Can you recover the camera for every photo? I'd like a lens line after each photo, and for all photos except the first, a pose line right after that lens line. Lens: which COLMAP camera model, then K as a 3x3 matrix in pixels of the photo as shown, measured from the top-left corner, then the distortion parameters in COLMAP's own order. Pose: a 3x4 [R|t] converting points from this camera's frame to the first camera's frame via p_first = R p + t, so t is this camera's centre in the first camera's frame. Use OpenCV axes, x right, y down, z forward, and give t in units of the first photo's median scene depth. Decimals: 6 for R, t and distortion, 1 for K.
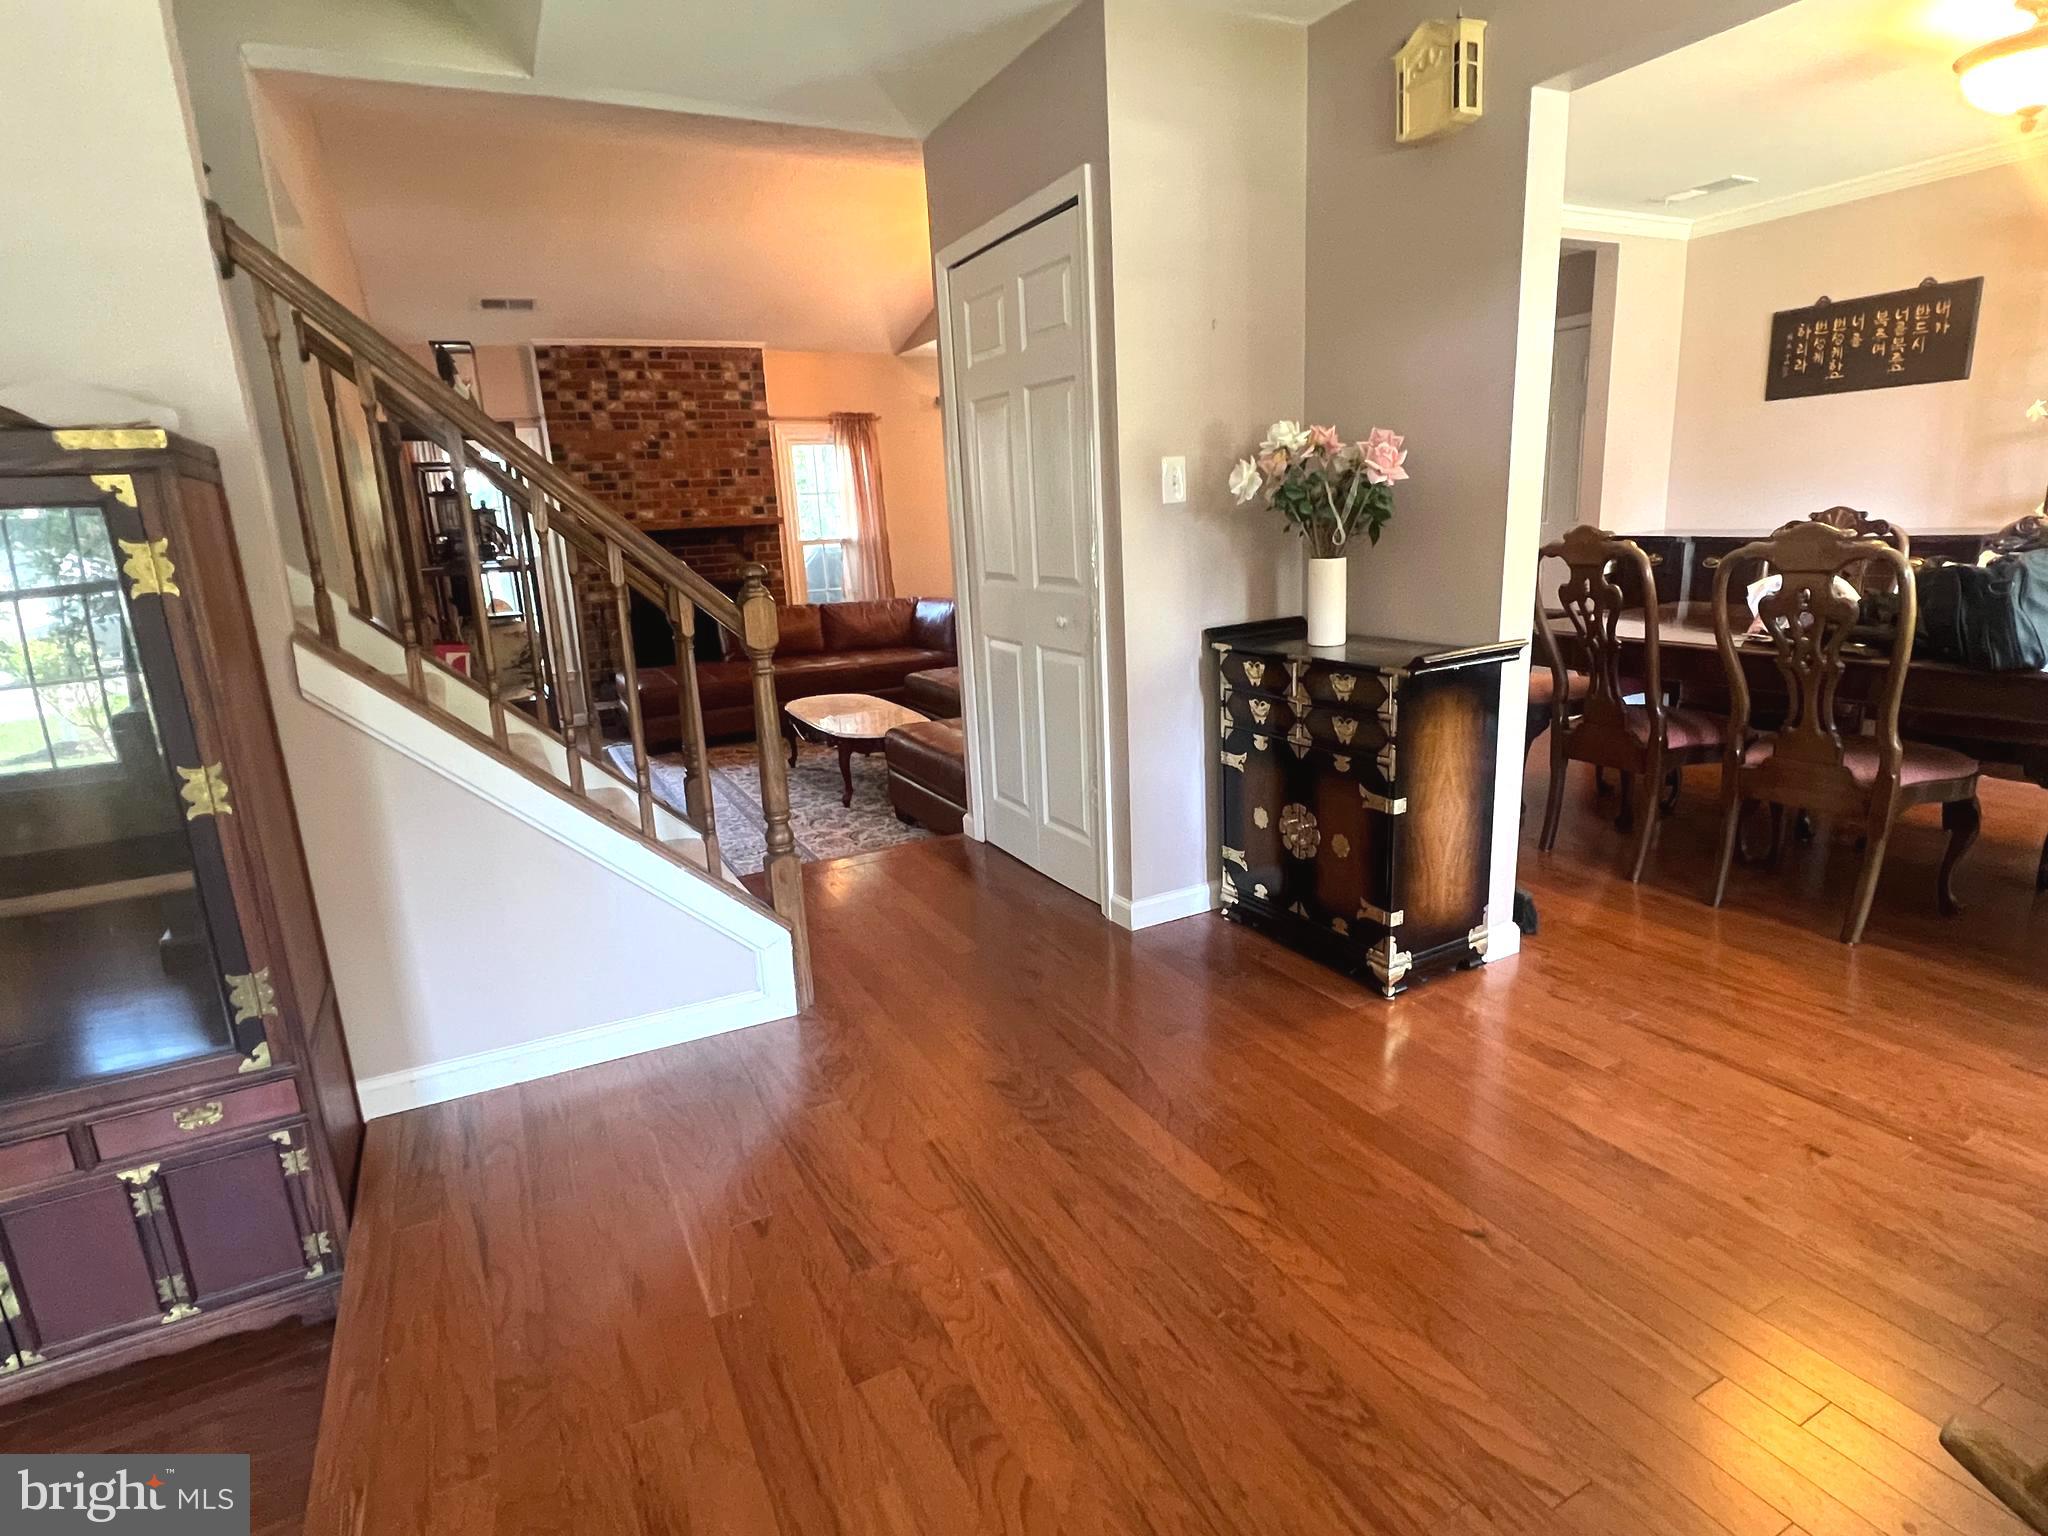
lens RADIAL K [[1047.3, 0, 1030.3], [0, 1047.3, 769.1], [0, 0, 1]] dist [-0.006866, -0.000047]
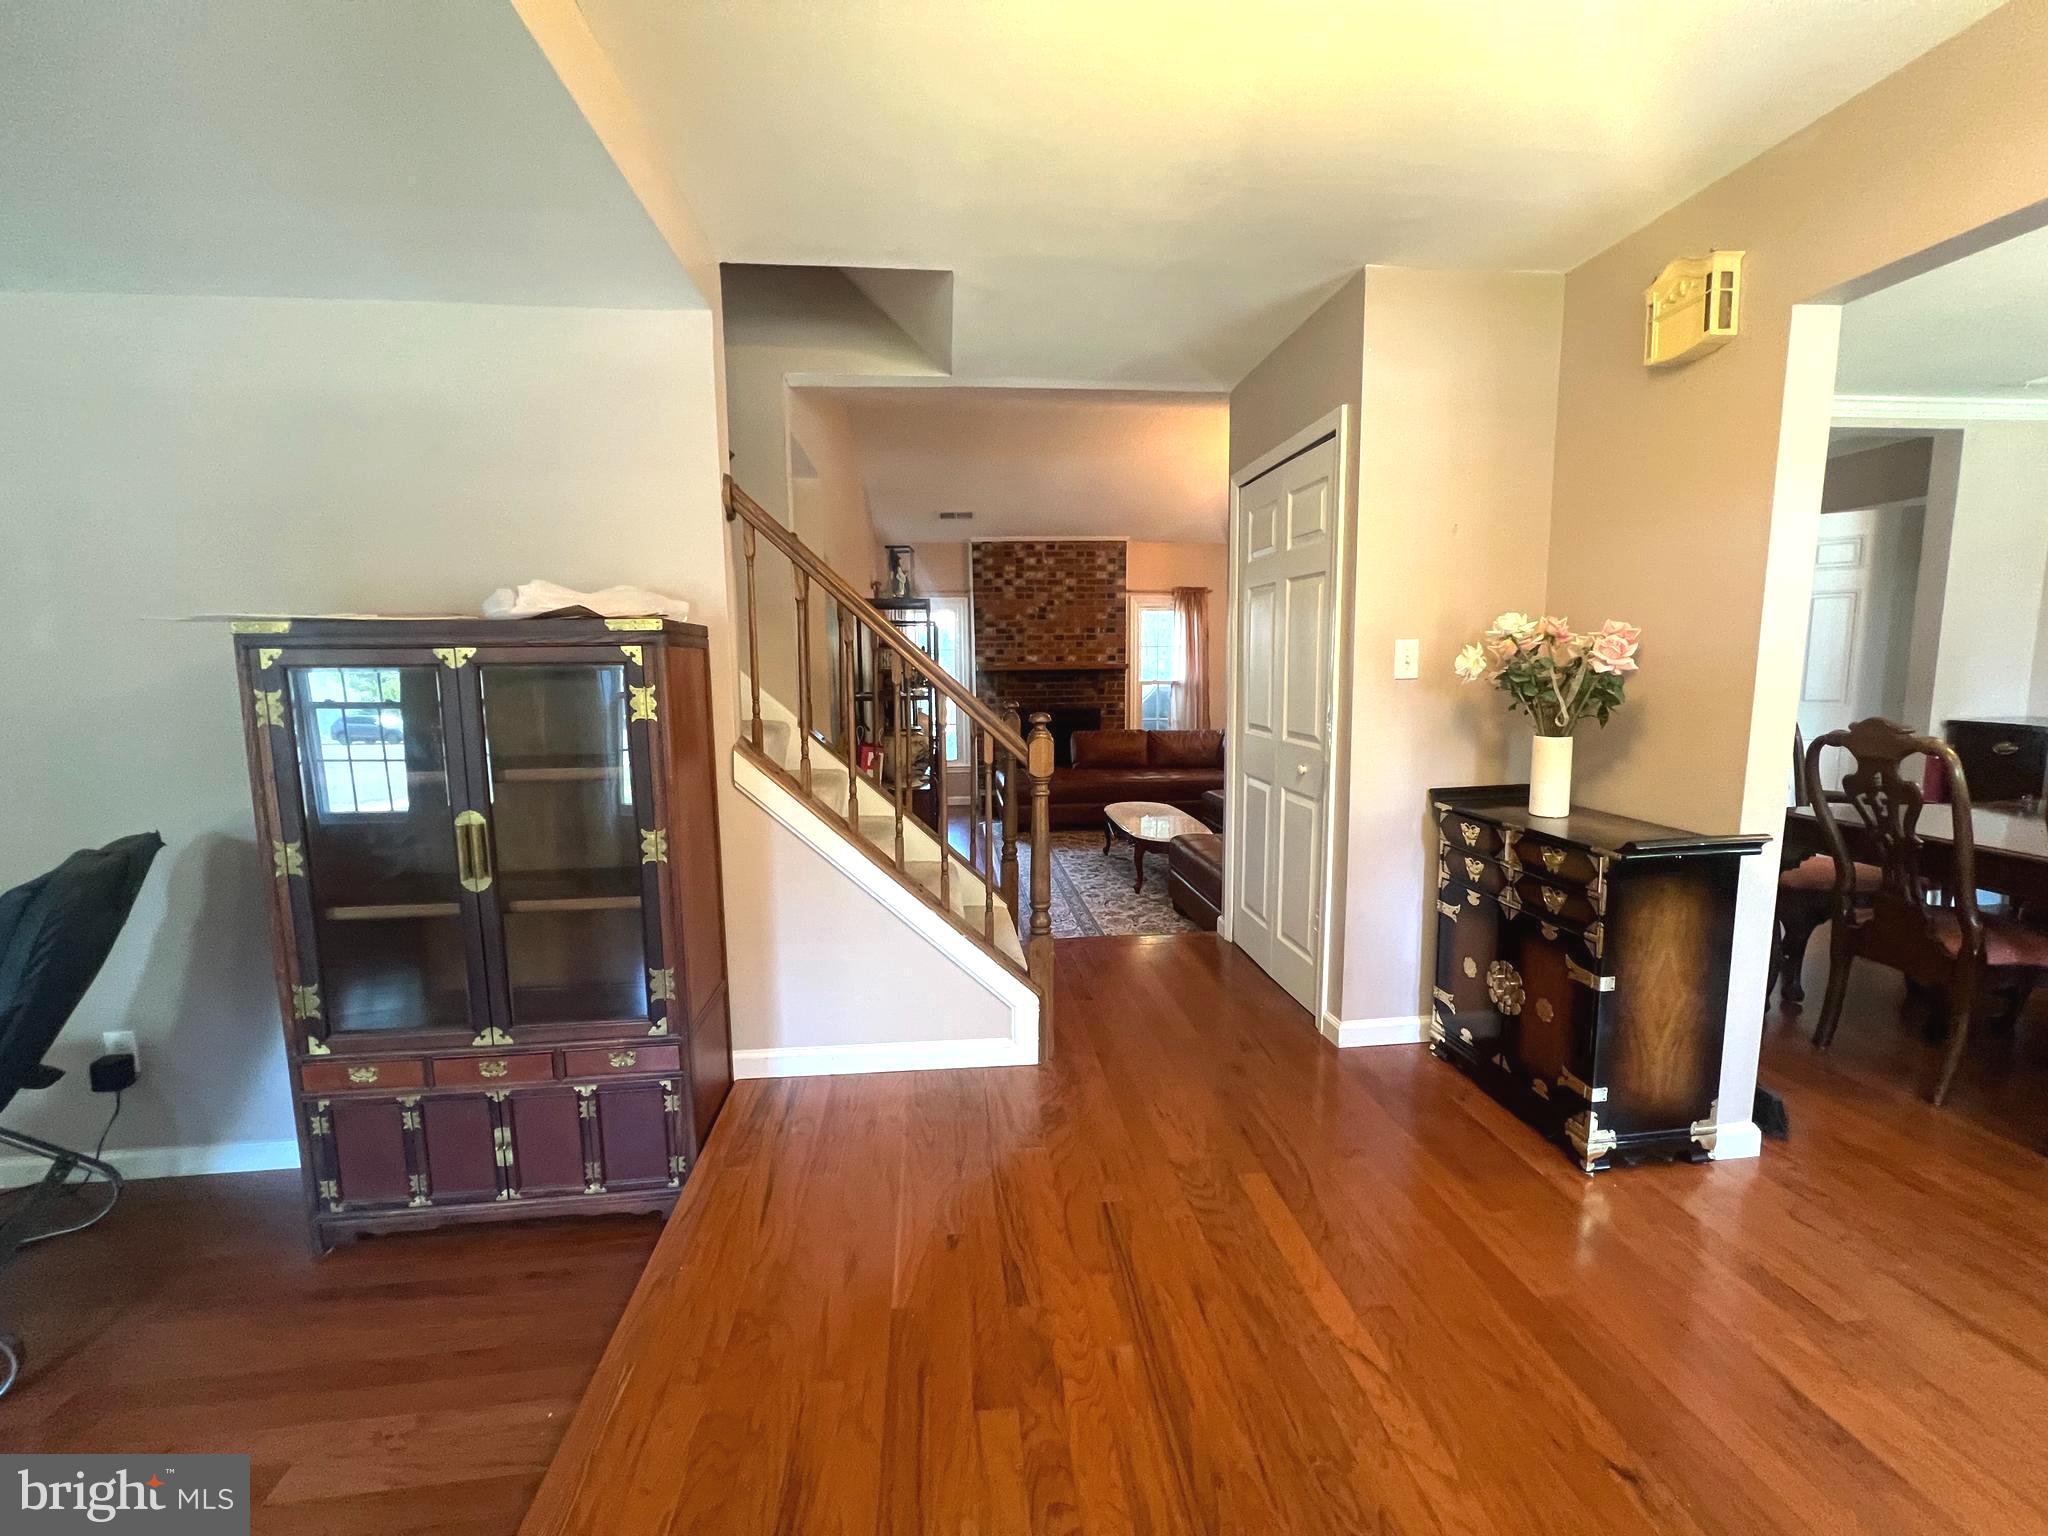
lens RADIAL K [[814.7, 0, 1024.1], [0, 814.7, 765.7], [0, 0, 1]] dist [-0.004029, 0.000448]
pose [[0.929431, 0.081825, -0.359809, 0.087342], [-0.119672, 0.989240, -0.084163, -0.037985], [0.349051, 0.121282, 0.929222, 0.036431]]
